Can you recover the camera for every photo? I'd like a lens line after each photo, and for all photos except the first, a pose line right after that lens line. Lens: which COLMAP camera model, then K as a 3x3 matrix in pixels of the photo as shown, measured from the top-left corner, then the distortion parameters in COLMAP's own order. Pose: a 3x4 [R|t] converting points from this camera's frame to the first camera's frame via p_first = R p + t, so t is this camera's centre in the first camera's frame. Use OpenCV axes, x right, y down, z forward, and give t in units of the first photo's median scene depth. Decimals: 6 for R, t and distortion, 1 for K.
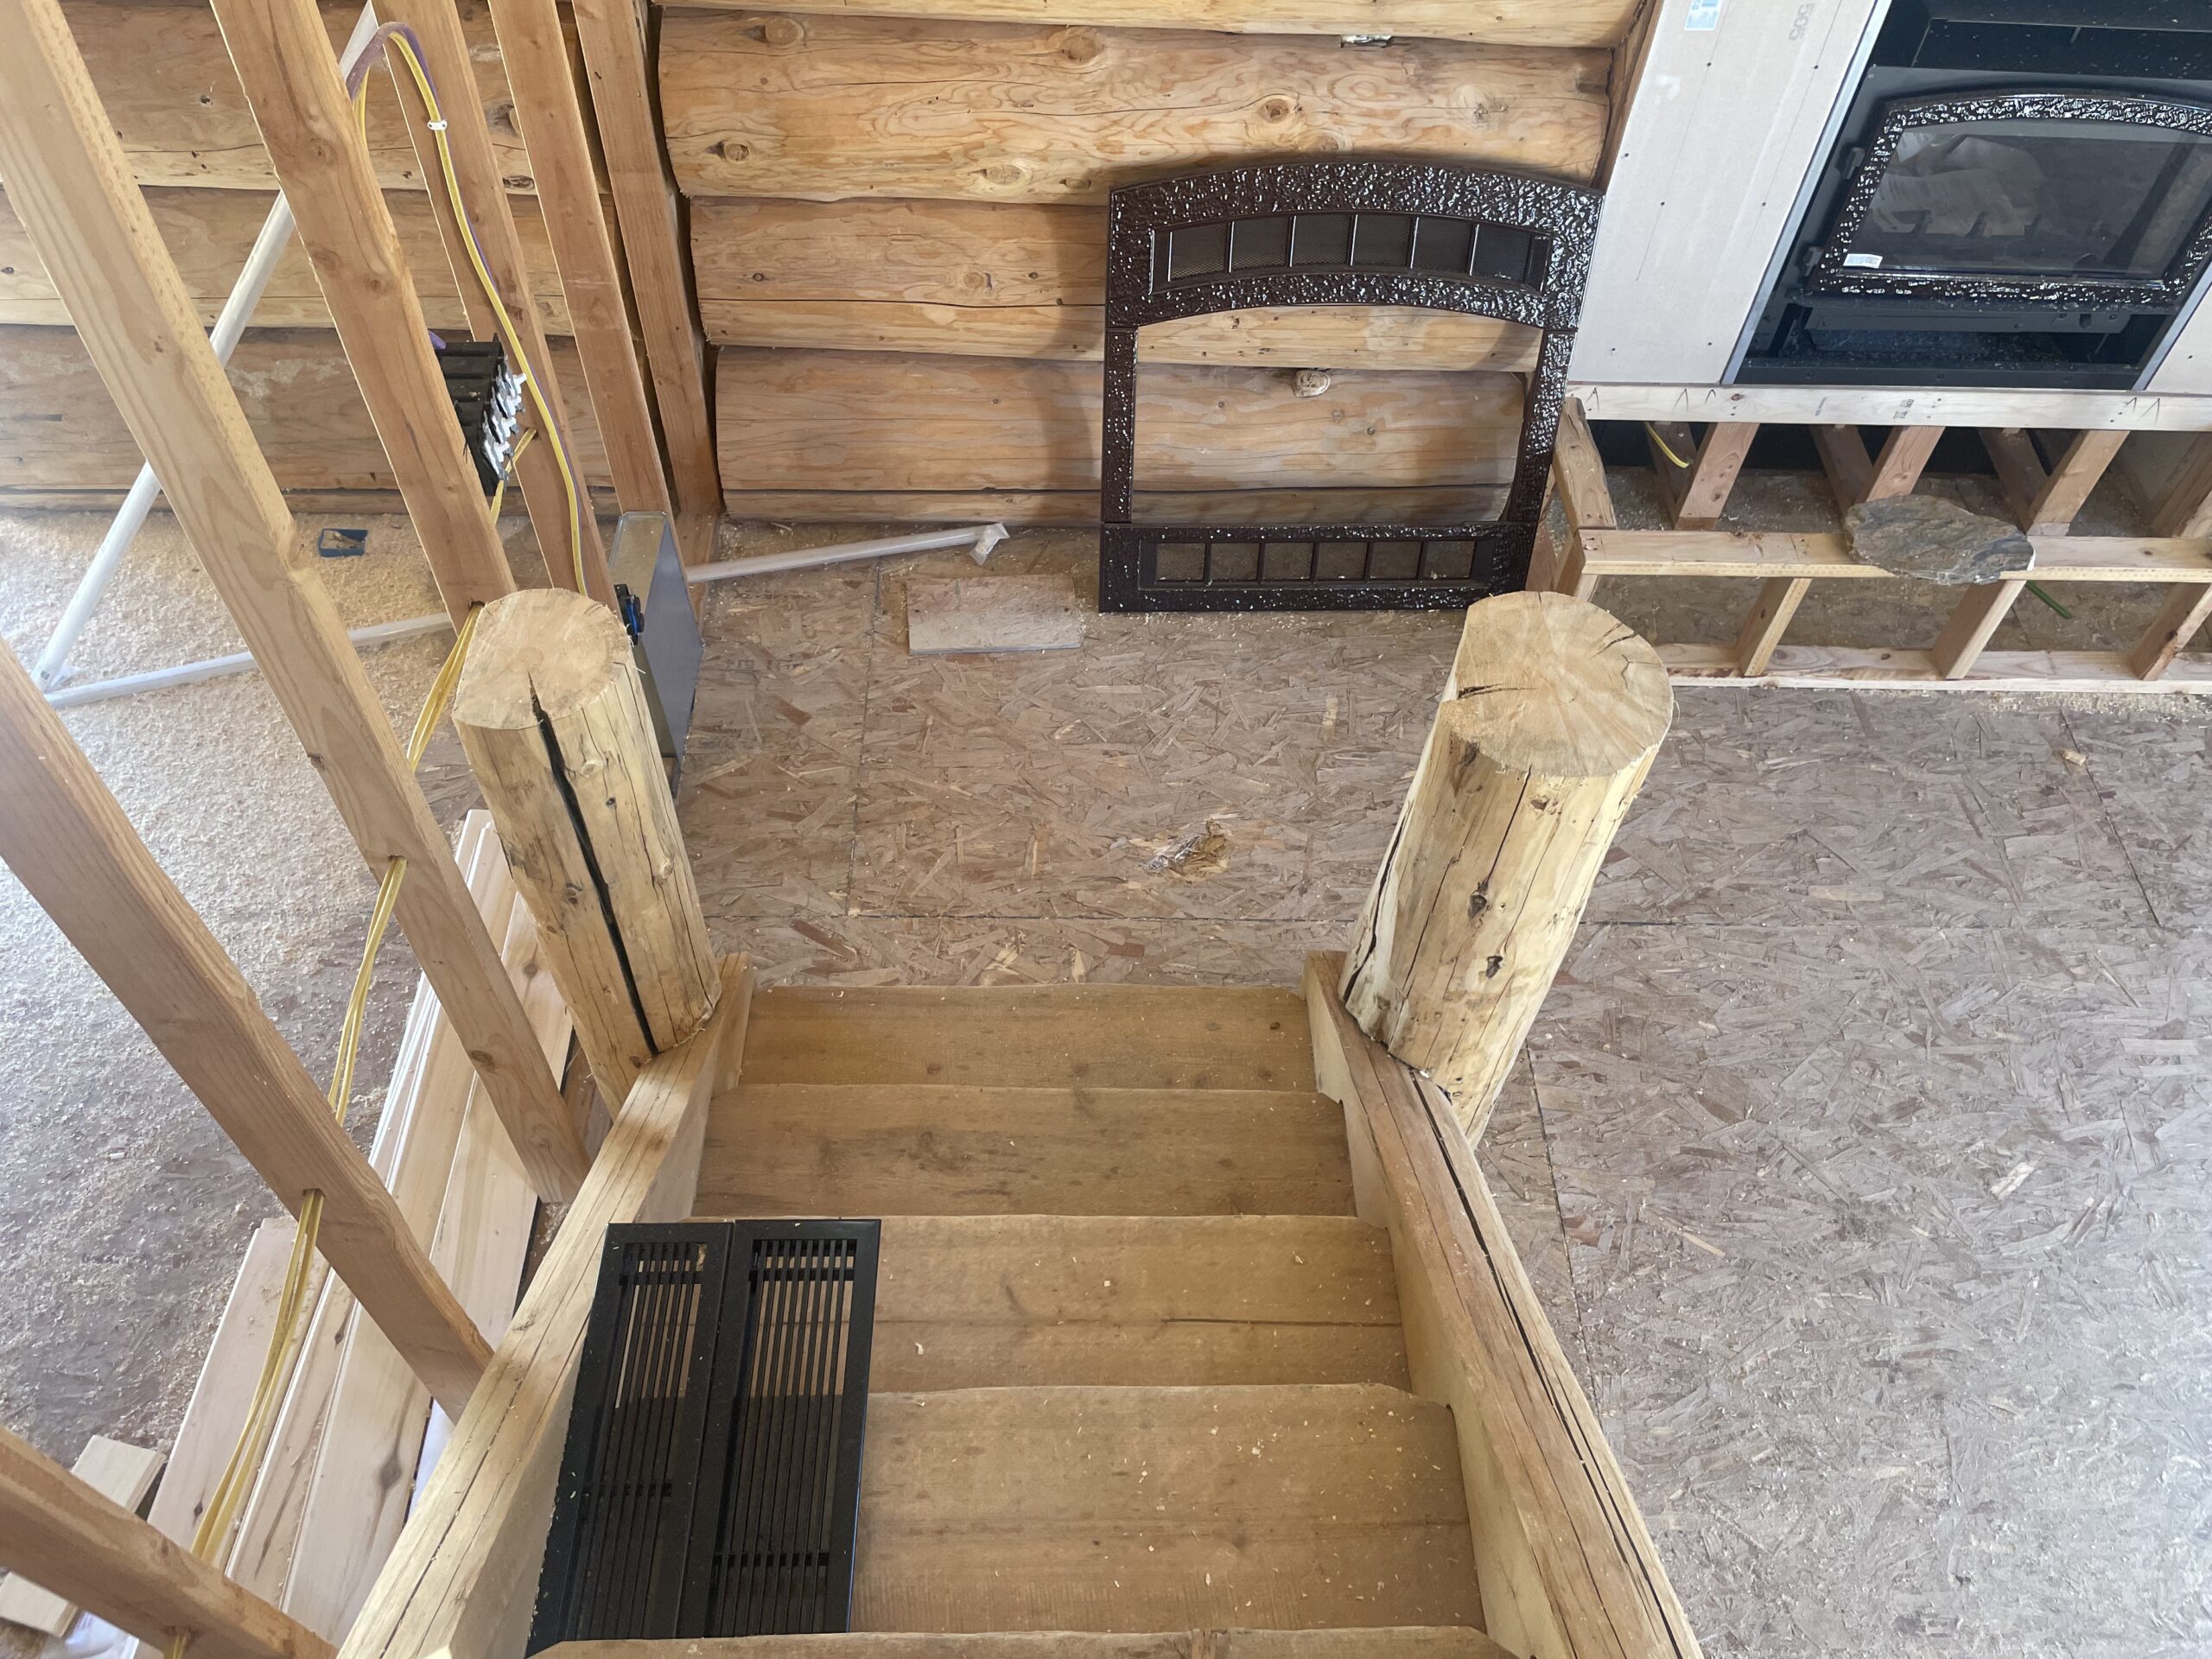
lens RADIAL K [[1690.3, 0, 1087.3], [0, 1690.3, 777.6], [0, 0, 1]] dist [0.053184, -0.076440]
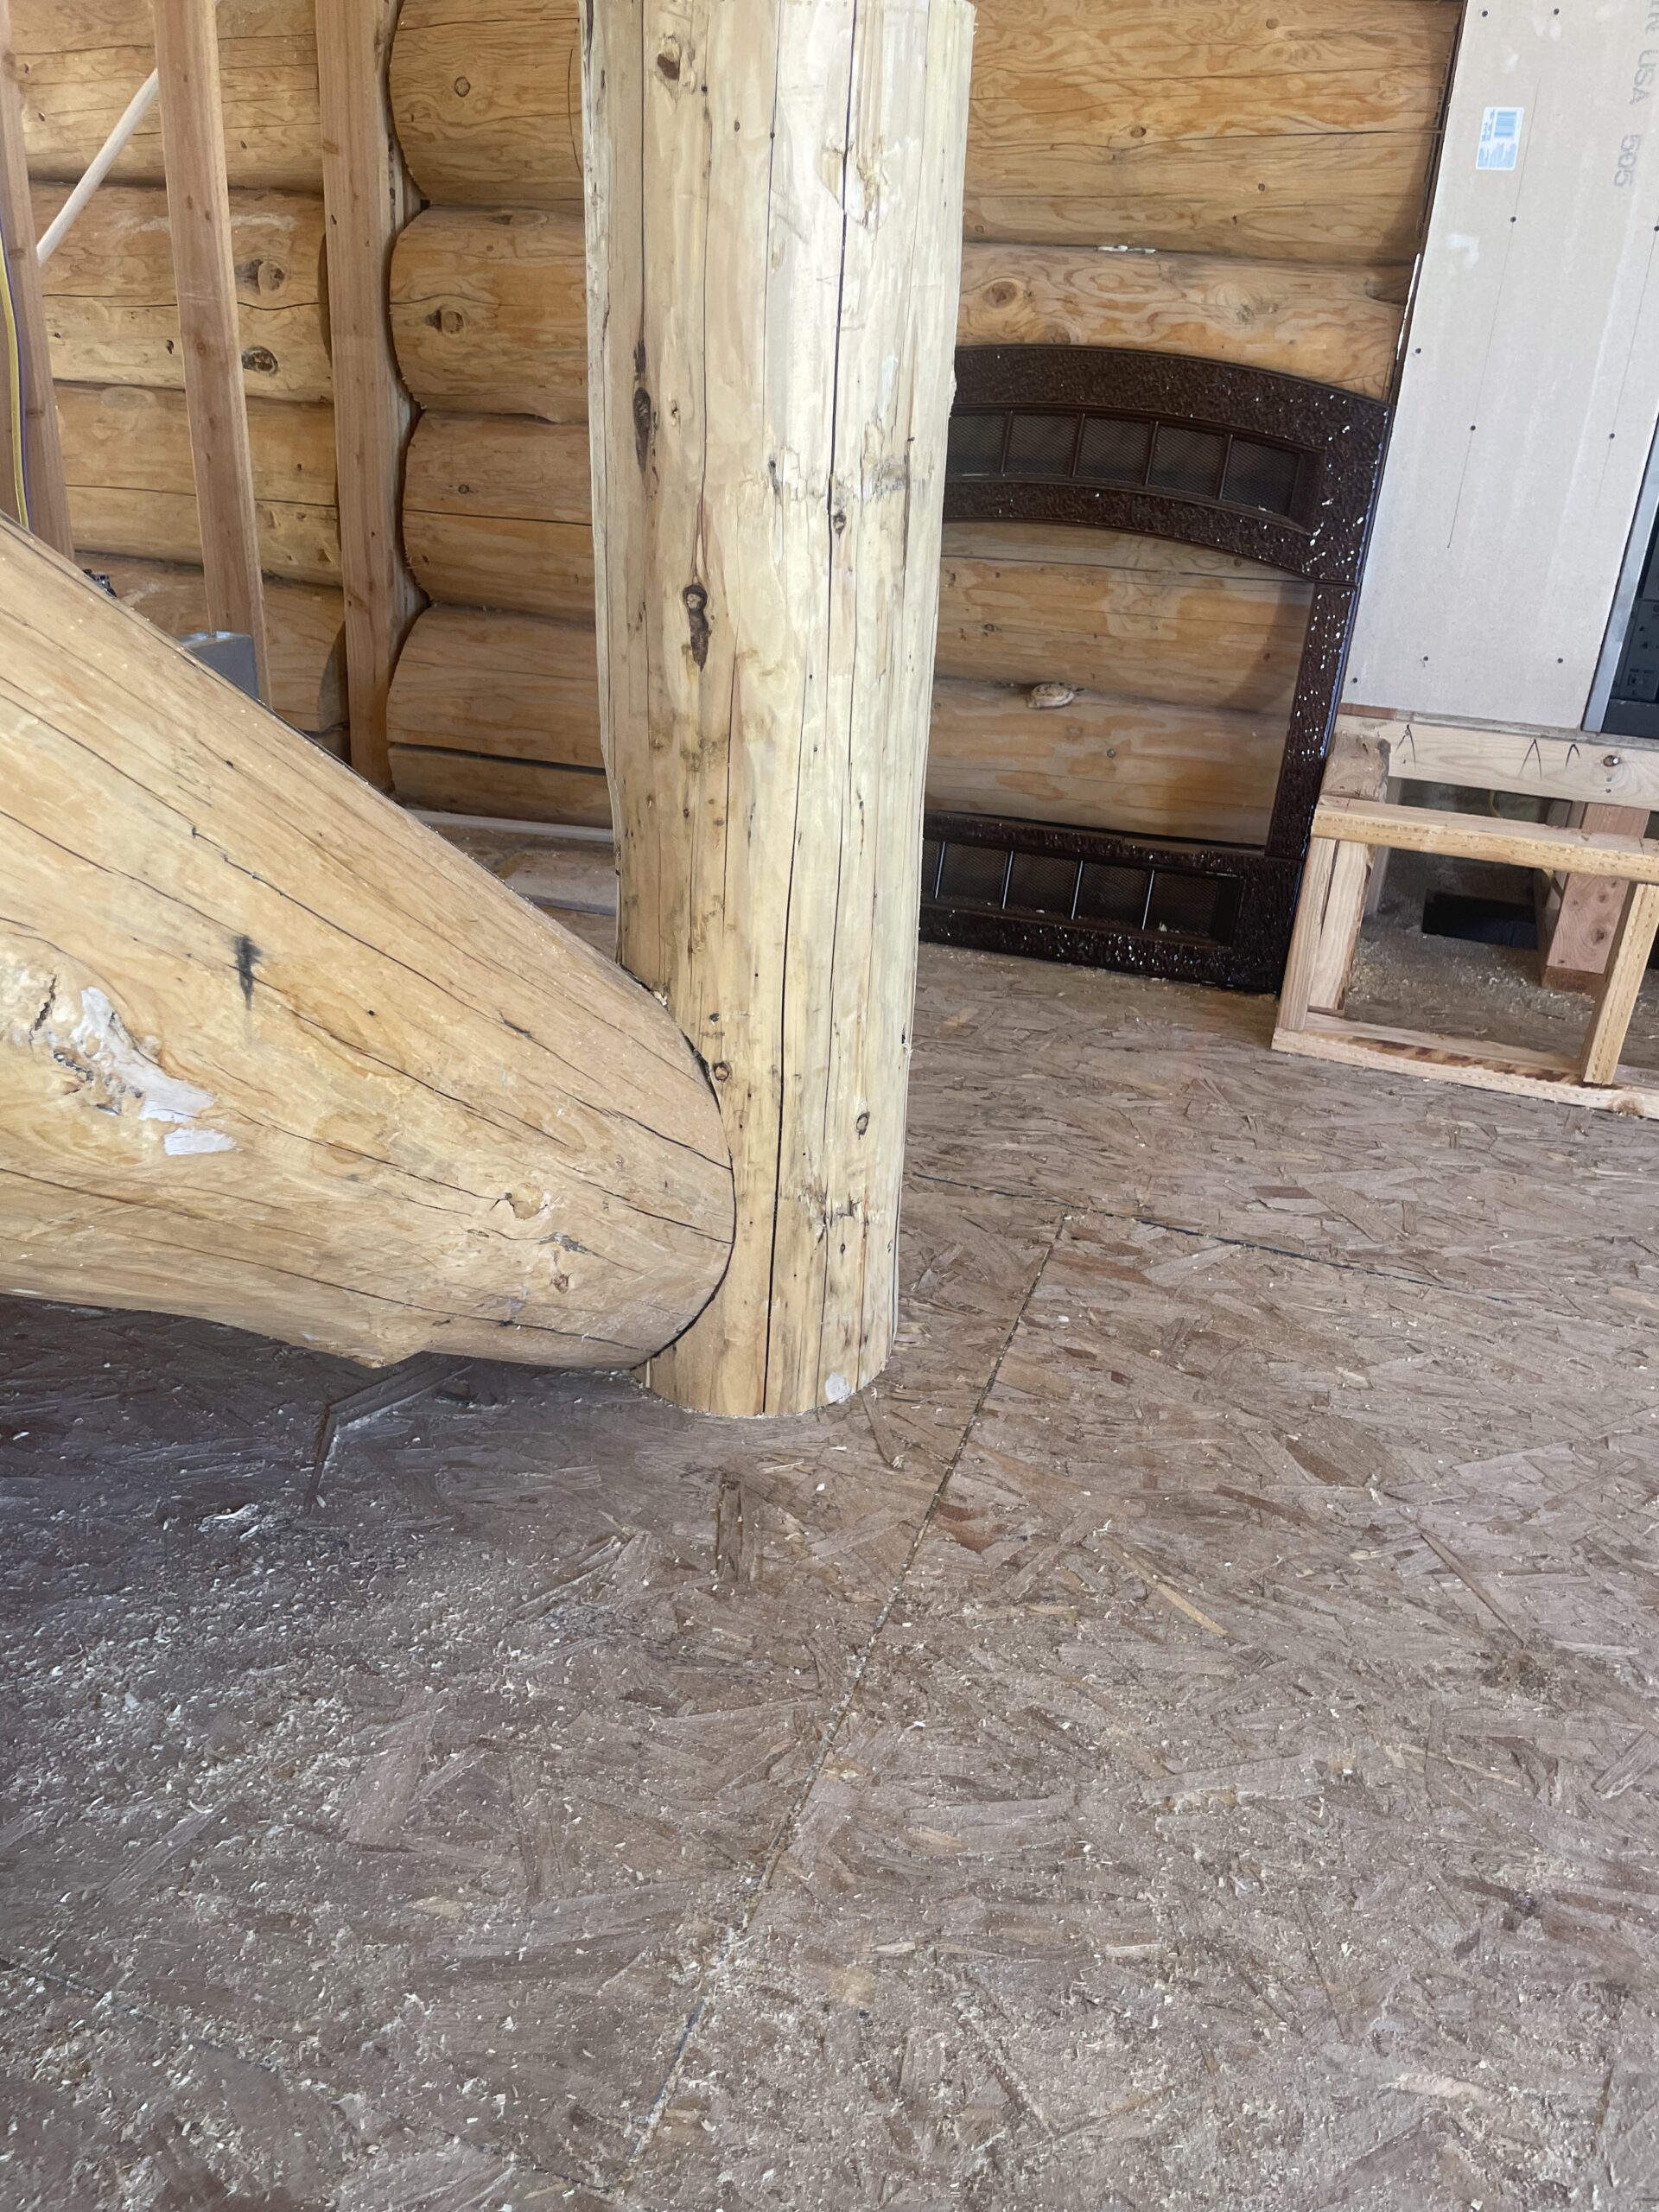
lens RADIAL K [[1690.3, 0, 820.6], [0, 1690.3, 1061.8], [0, 0, 1]] dist [0.053184, -0.076440]
pose [[0.940379, 0.162249, -0.298937, 0.356914], [-0.284525, 0.856823, -0.430000, 0.356345], [0.186369, 0.489418, 0.851902, 0.441098]]
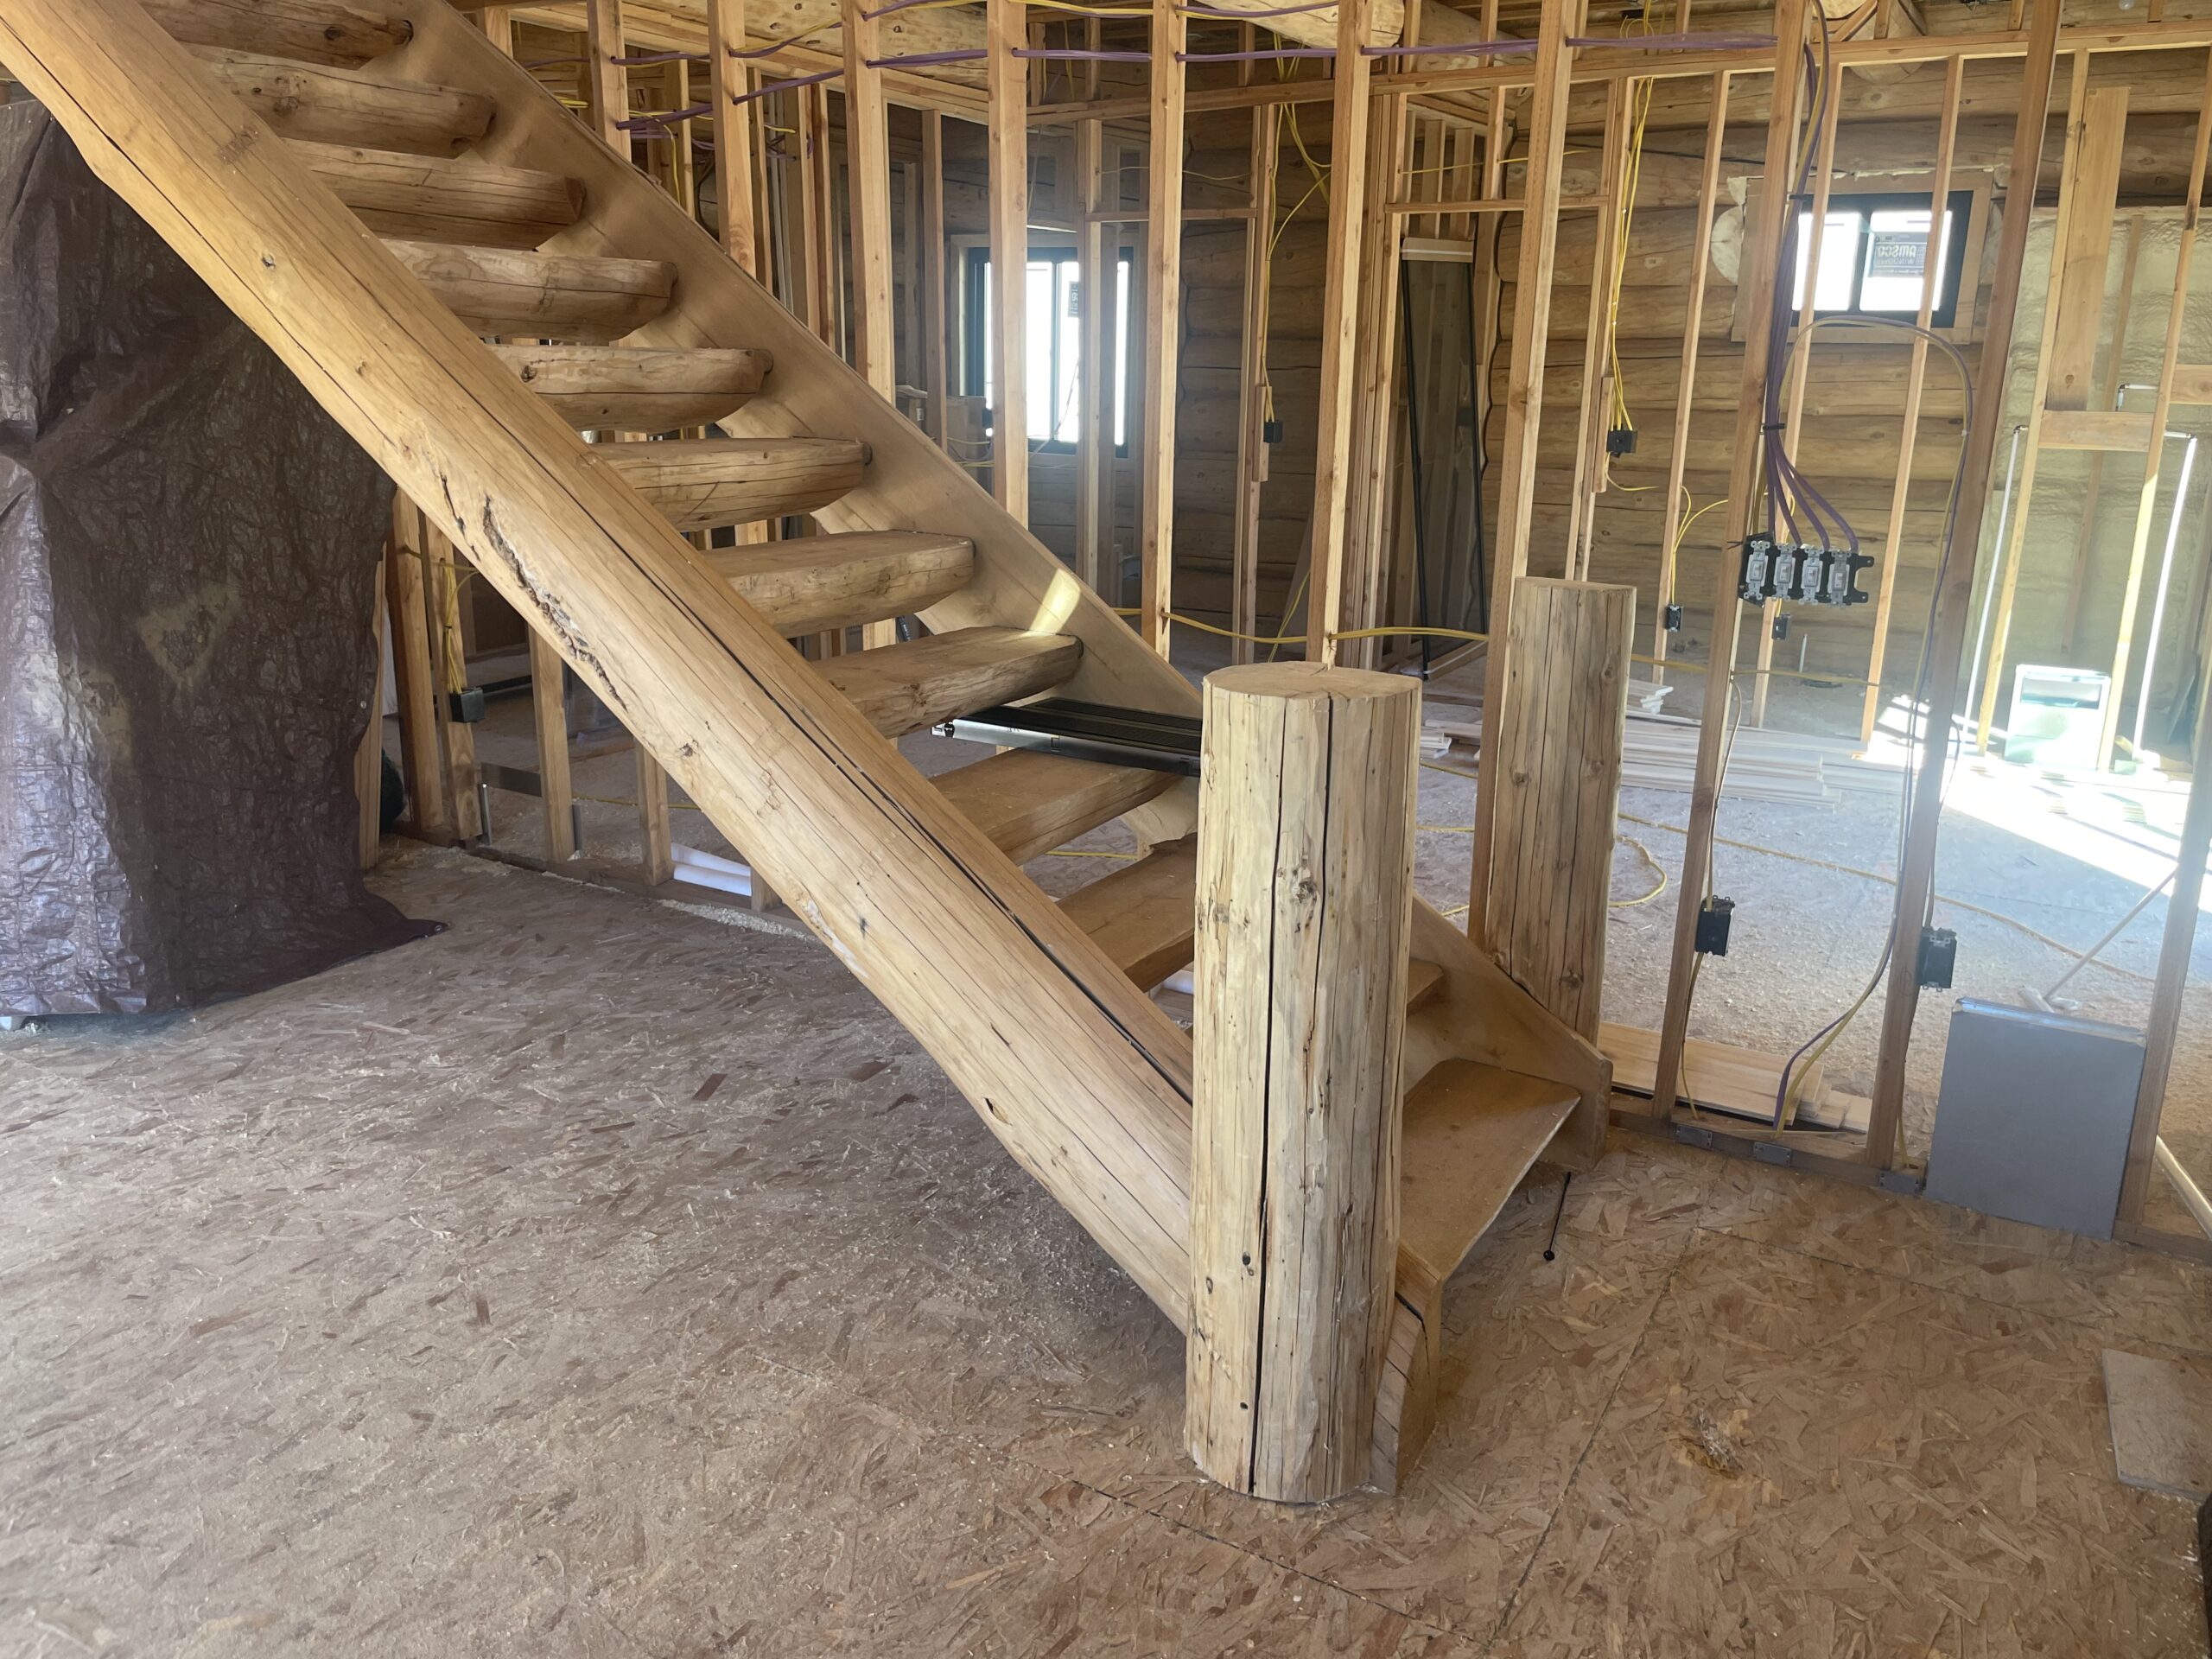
lens RADIAL K [[1690.3, 0, 1107.3], [0, 1690.3, 831.6], [0, 0, 1]] dist [0.053184, -0.076440]
pose [[-0.507545, 0.208745, -0.835957, 0.861710], [-0.695697, 0.473114, 0.540527, -0.343852], [0.508335, 0.855914, -0.094903, 0.752877]]
